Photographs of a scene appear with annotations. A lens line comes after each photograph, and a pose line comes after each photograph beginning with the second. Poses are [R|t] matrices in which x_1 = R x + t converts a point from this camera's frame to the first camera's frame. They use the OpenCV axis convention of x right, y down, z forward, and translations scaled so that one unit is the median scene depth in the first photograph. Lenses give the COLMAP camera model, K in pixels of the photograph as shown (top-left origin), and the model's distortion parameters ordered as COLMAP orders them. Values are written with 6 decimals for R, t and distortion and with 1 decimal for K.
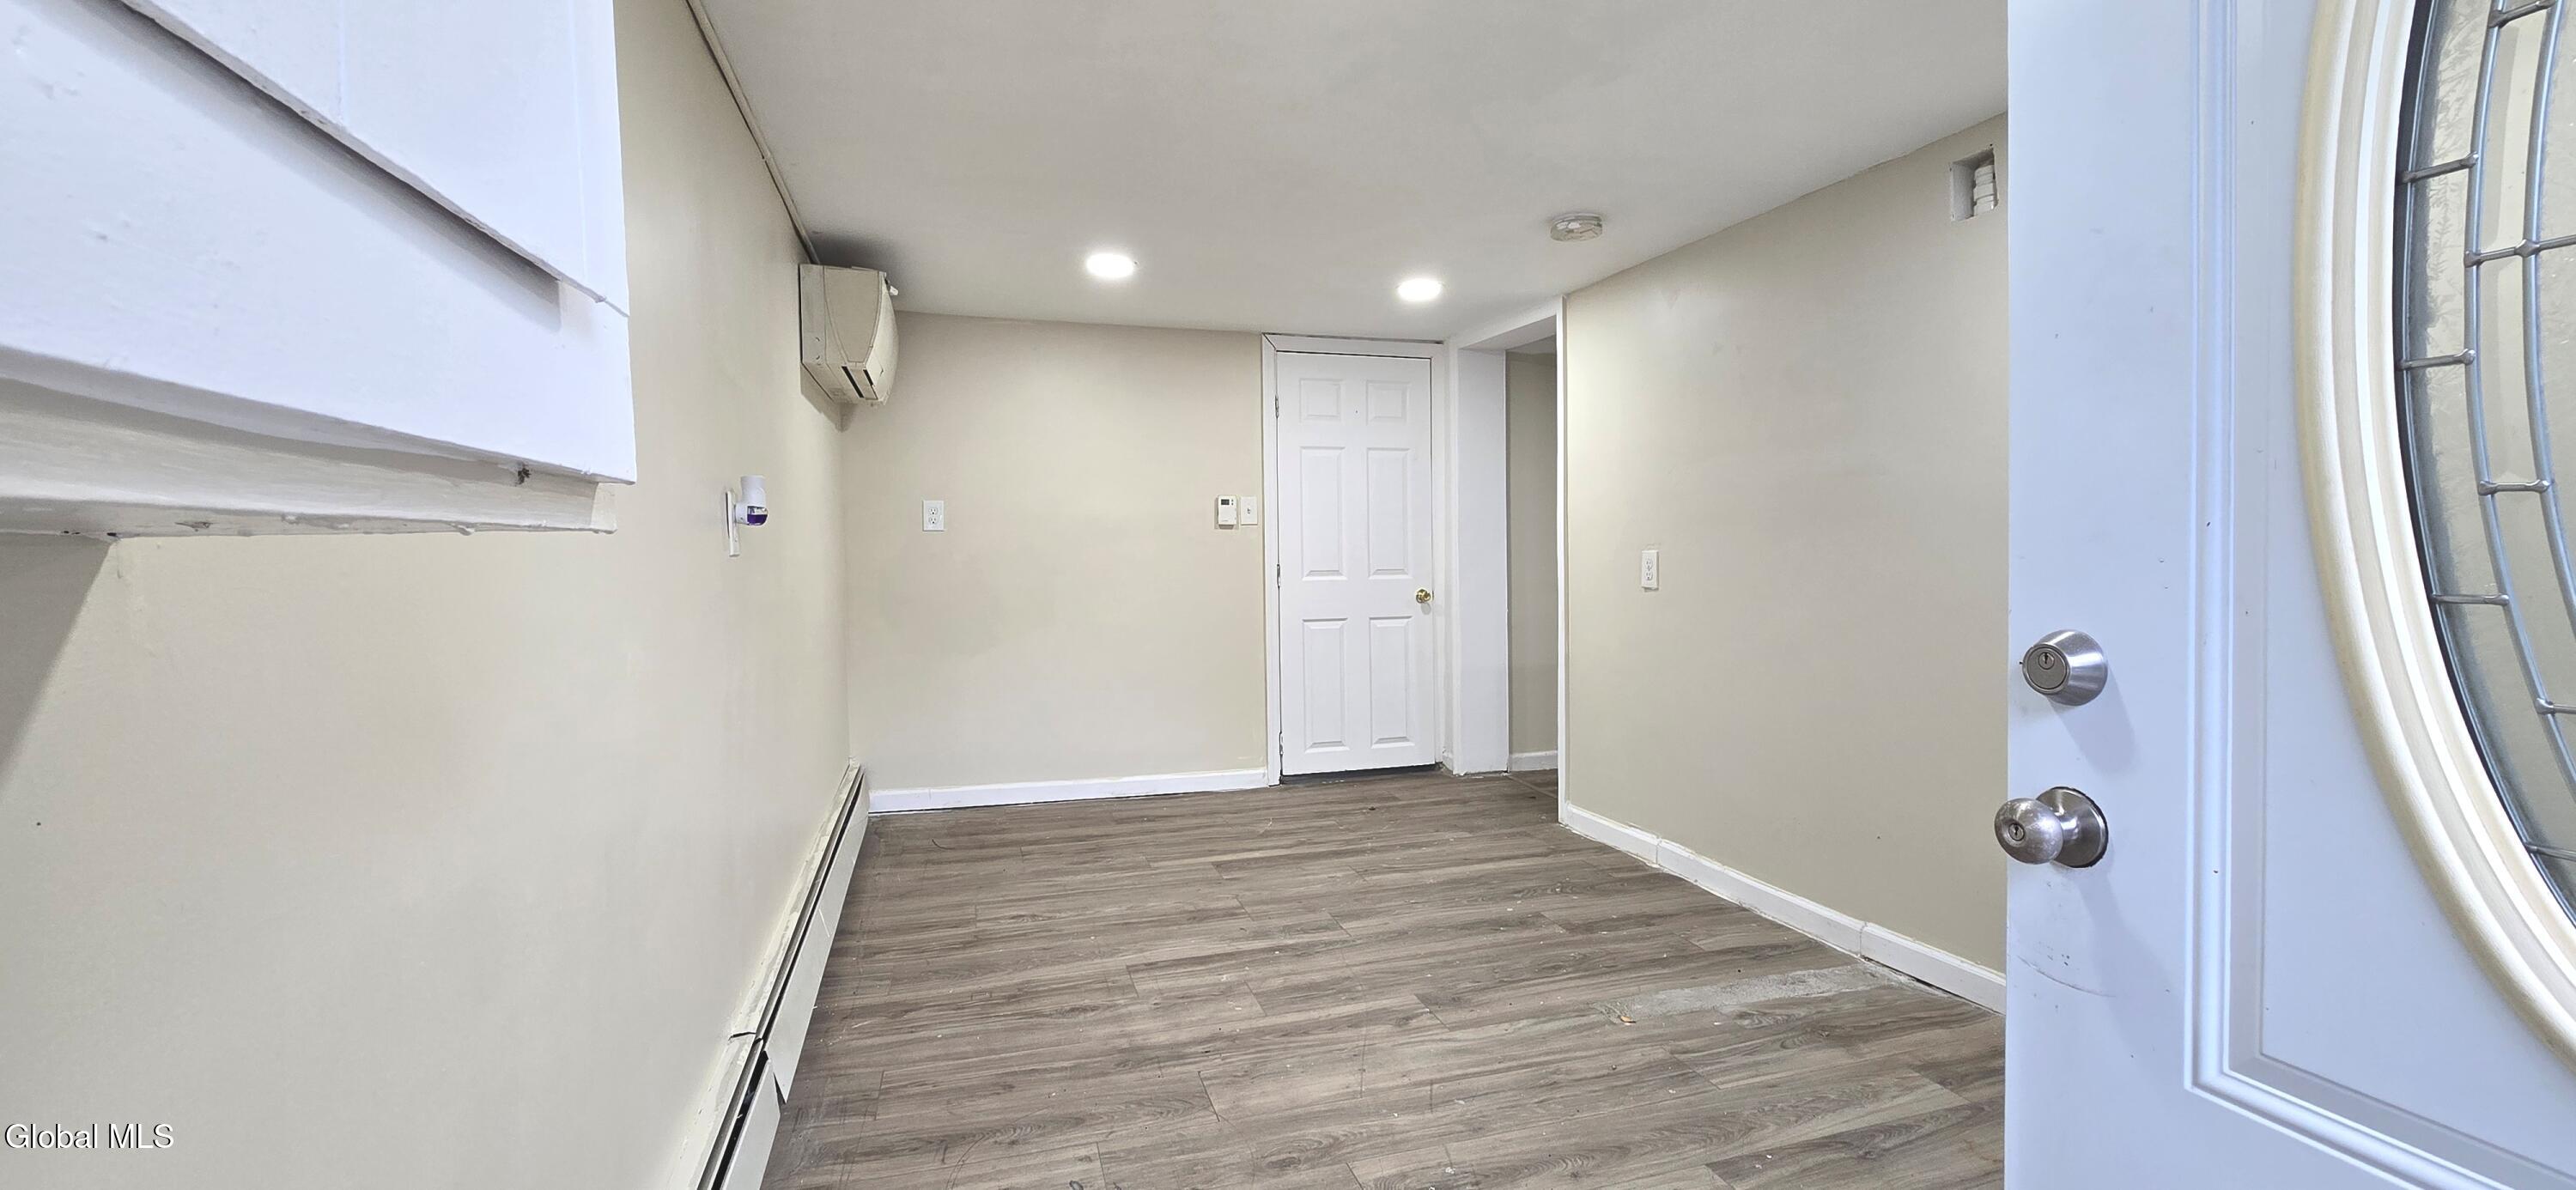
lens RADIAL K [[1052.4, 0, 1273.9], [0, 1052.4, 575.7], [0, 0, 1]] dist [-0.003949, 0.001874]
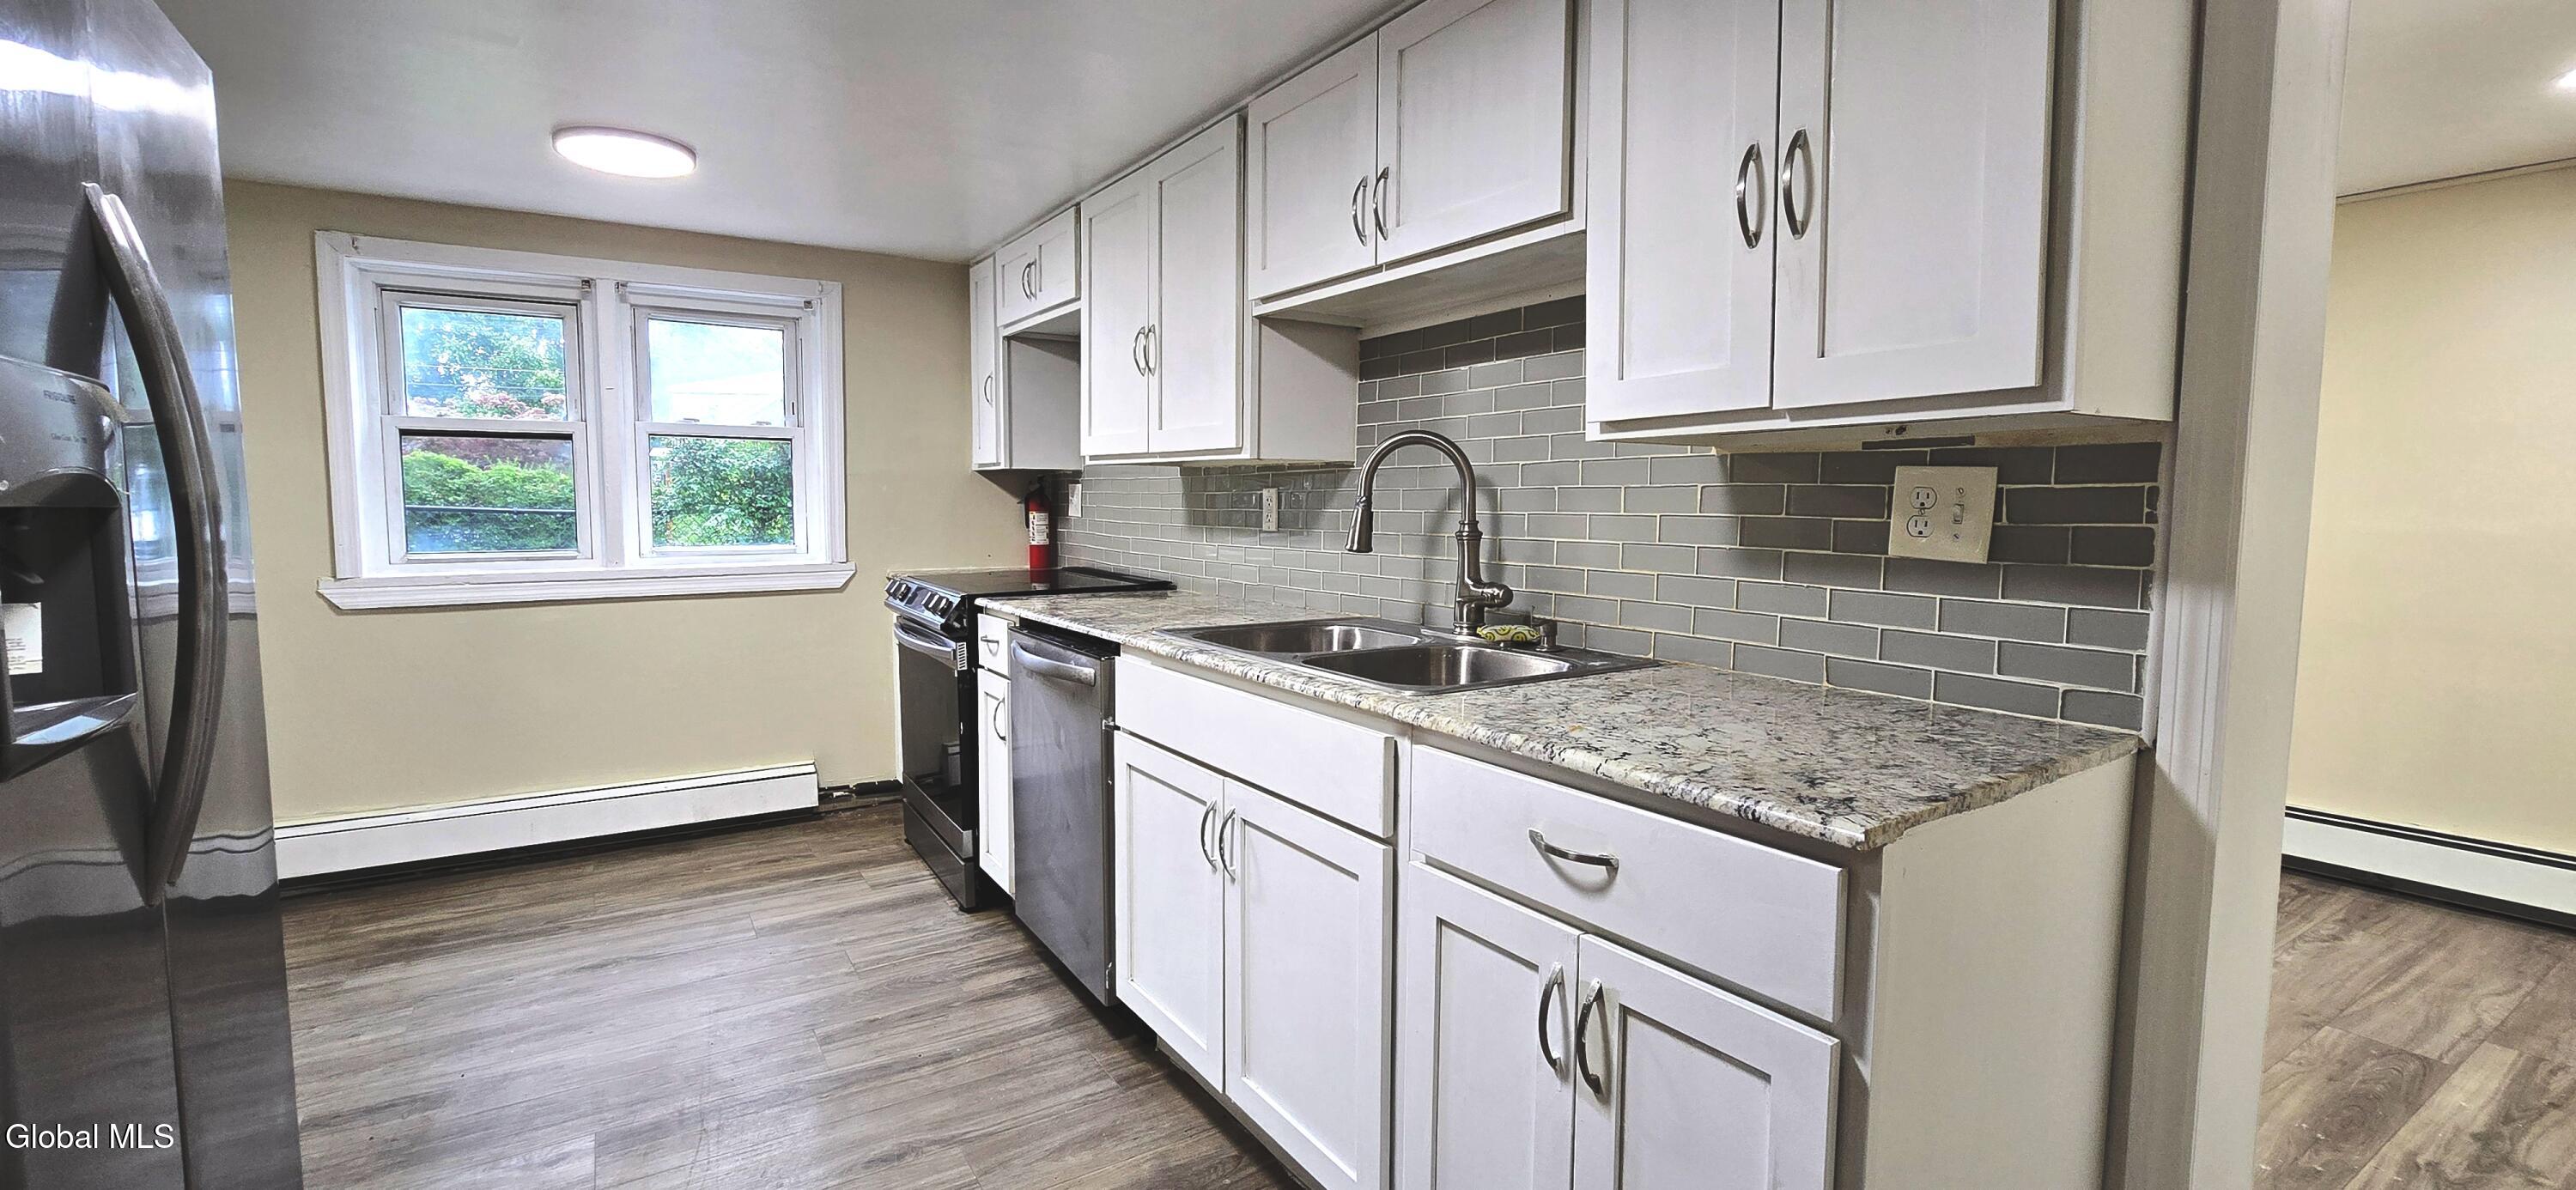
lens RADIAL K [[1052.4, 0, 1287.1], [0, 1052.4, 599.0], [0, 0, 1]] dist [-0.003949, 0.001874]
pose [[-0.961576, 0.037947, -0.271903, 0.937376], [0.001623, 0.991170, 0.132589, -0.088932], [0.274533, 0.127053, -0.953147, 1.745330]]
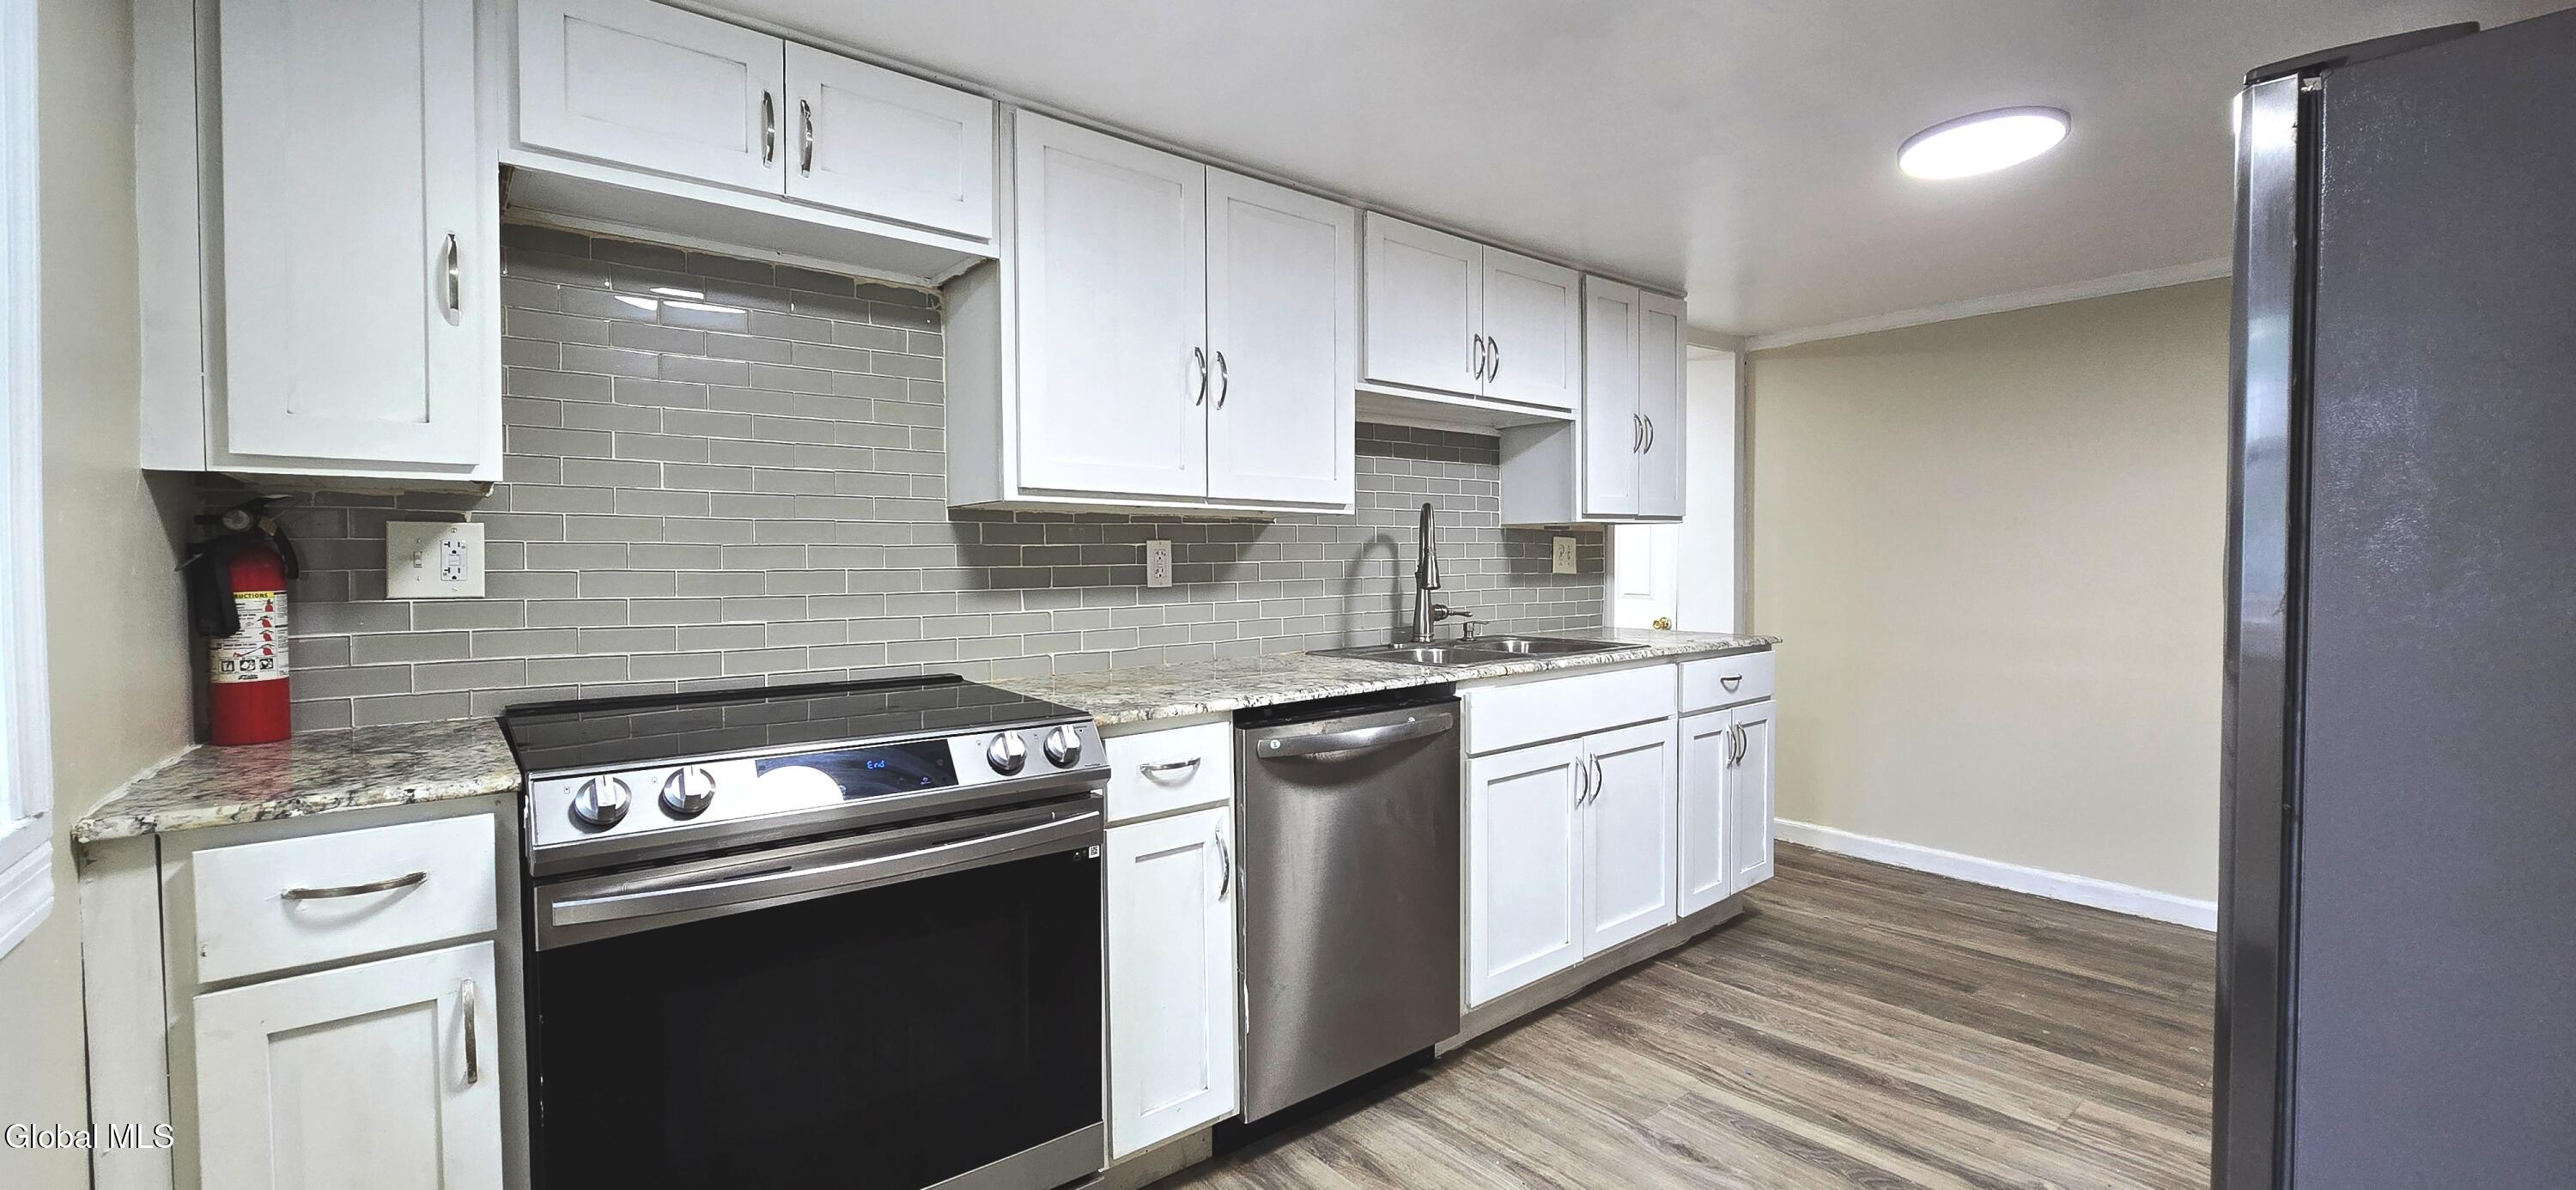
lens RADIAL K [[1052.4, 0, 1278.8], [0, 1052.4, 598.2], [0, 0, 1]] dist [-0.003949, 0.001874]
pose [[0.373856, 0.048079, -0.926240, 1.554056], [-0.030062, 0.998759, 0.039710, -0.051402], [0.926999, 0.012999, 0.374838, 0.562631]]
